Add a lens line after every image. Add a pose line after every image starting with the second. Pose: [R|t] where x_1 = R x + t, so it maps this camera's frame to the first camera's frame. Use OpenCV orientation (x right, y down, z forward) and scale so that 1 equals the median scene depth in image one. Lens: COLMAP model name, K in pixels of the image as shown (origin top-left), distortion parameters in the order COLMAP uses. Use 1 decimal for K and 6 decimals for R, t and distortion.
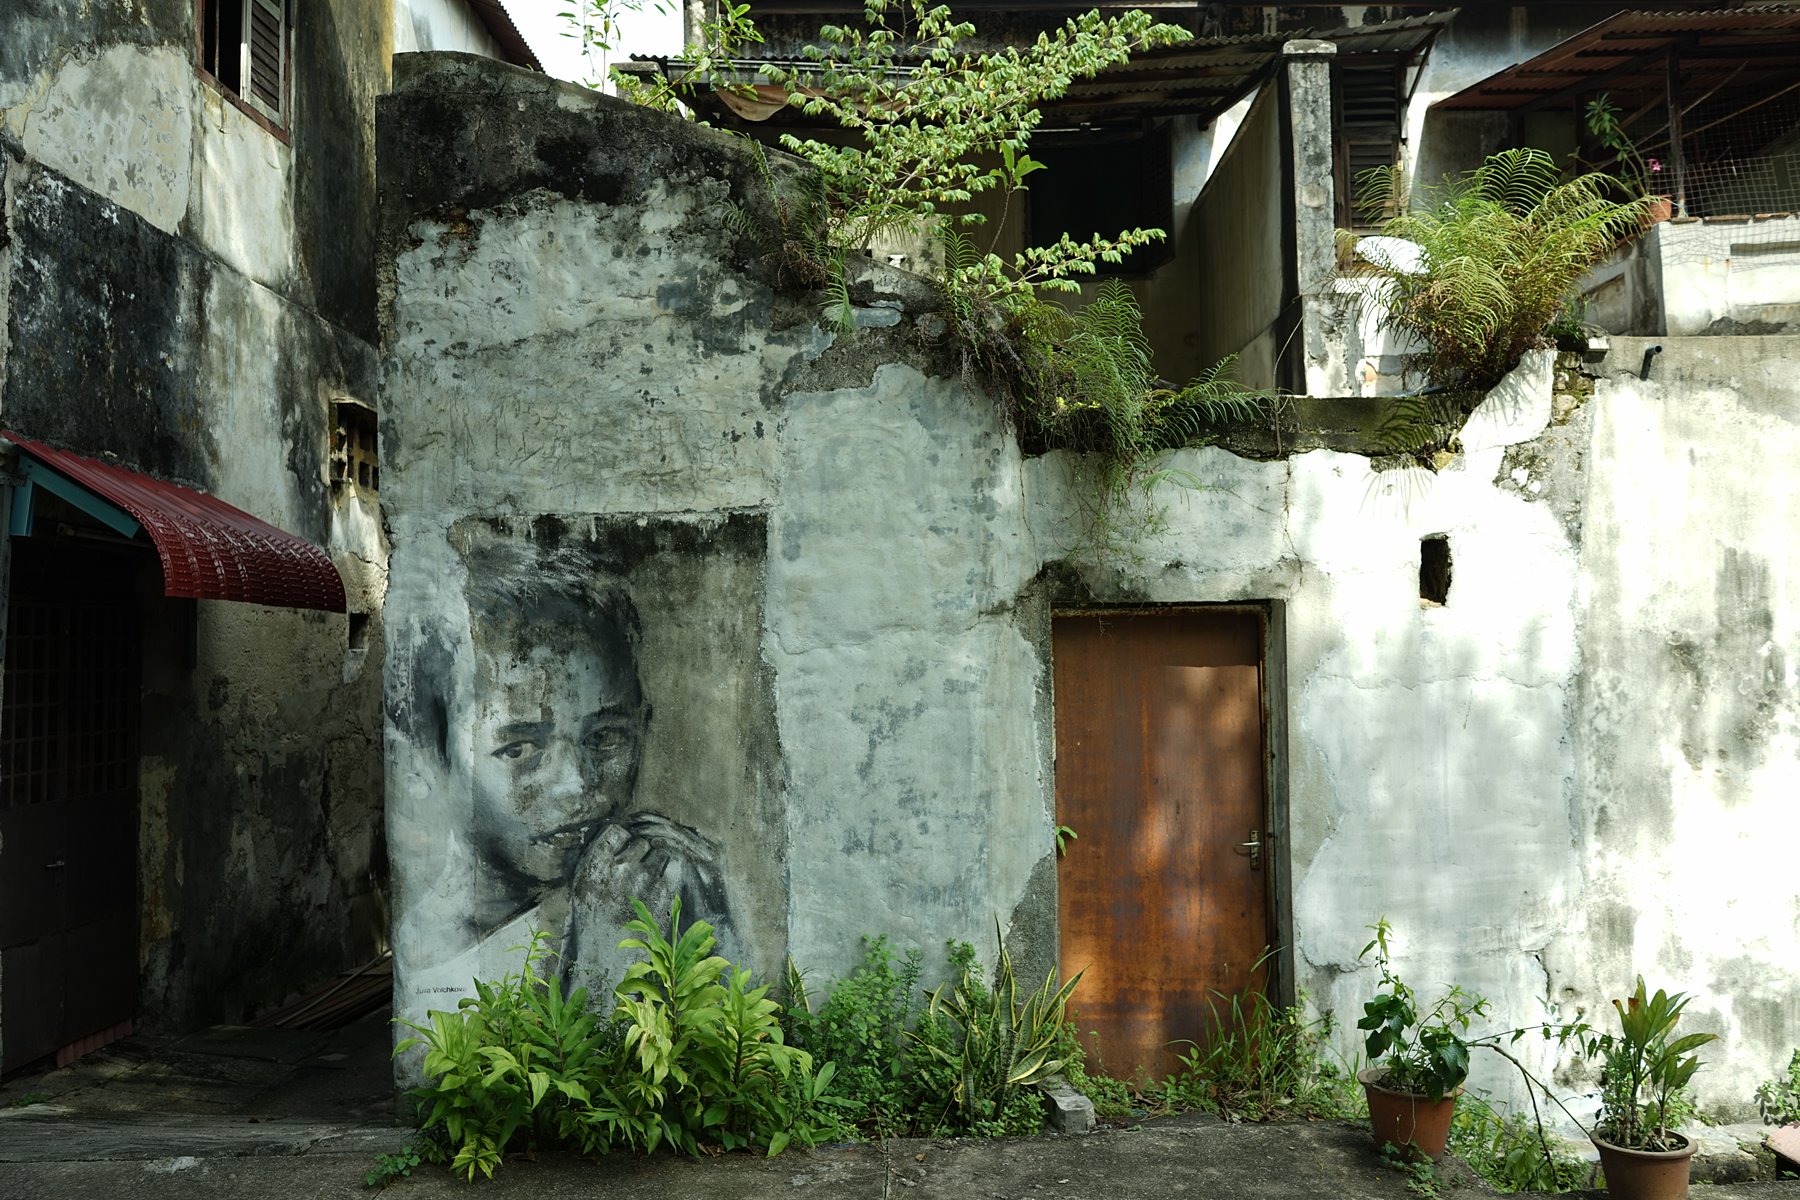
lens RADIAL K [[1371.2, 0, 900.0], [0, 1371.2, 600.0], [0, 0, 1]] dist [-0.025242, 0.010072]
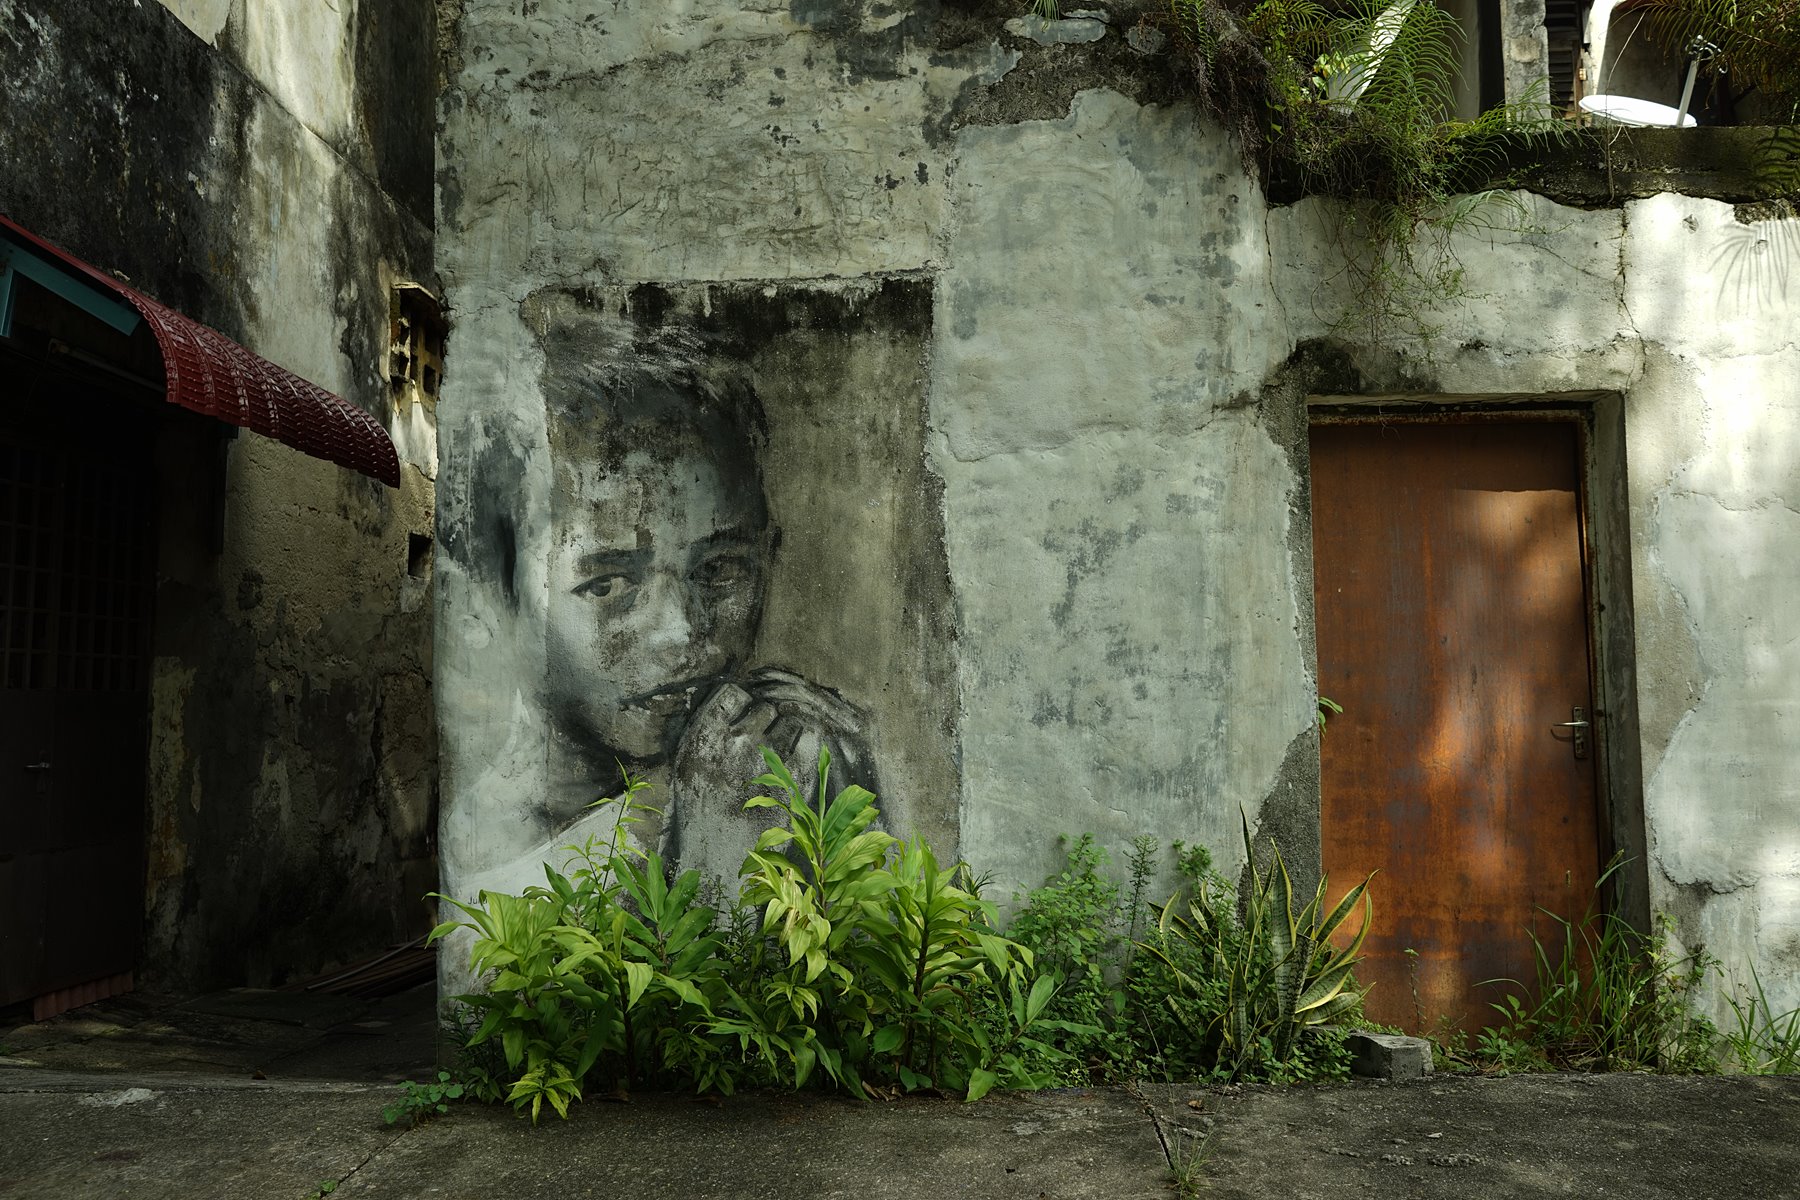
lens RADIAL K [[1371.2, 0, 900.0], [0, 1371.2, 600.0], [0, 0, 1]] dist [-0.025242, 0.010072]
pose [[0.998725, 0.002090, -0.050439, -0.076006], [-0.004242, 0.999083, -0.042600, 0.147967], [0.050304, 0.042760, 0.997818, 0.243417]]
